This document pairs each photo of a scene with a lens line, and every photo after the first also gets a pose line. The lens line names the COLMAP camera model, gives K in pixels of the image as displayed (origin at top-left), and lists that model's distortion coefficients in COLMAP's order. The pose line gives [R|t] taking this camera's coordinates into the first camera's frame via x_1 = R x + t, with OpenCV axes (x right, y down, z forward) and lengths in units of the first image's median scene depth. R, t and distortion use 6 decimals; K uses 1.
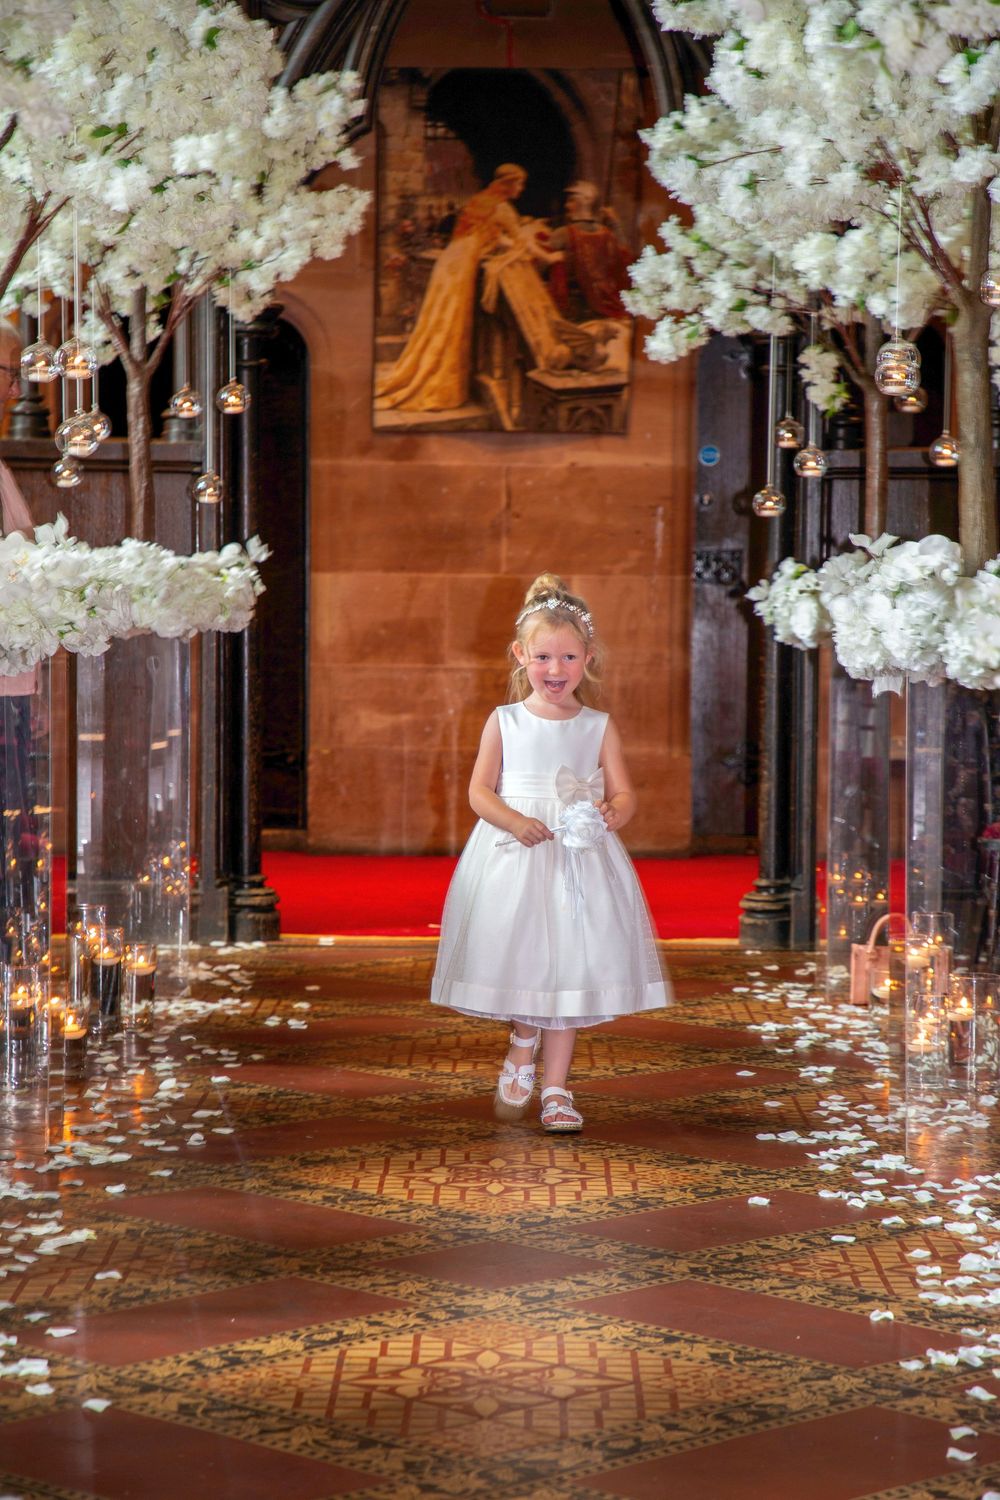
lens RADIAL K [[3737.8, 0, 500.0], [0, 3737.8, 750.0], [0, 0, 1]] dist [0.442728, -0.275158]
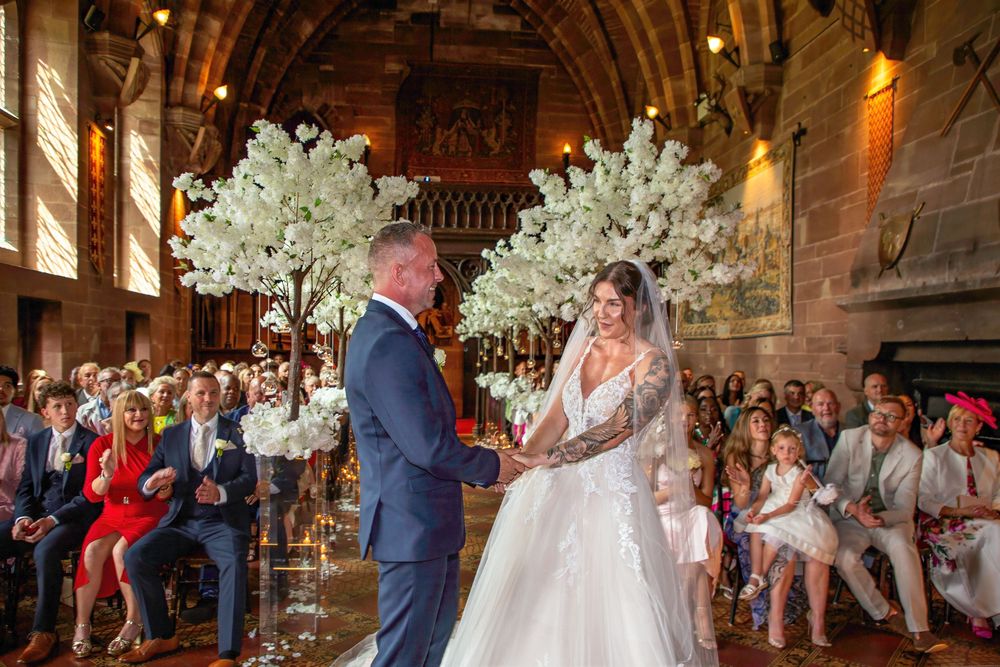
lens RADIAL K [[1714.6, 0, 500.0], [0, 1714.6, 333.5], [0, 0, 1]] dist [0.026942, -0.023257]
pose [[0.990953, 0.008001, 0.133971, -0.245720], [-0.013136, 0.999210, 0.037495, -0.200281], [-0.133565, -0.038915, 0.990276, -1.633528]]
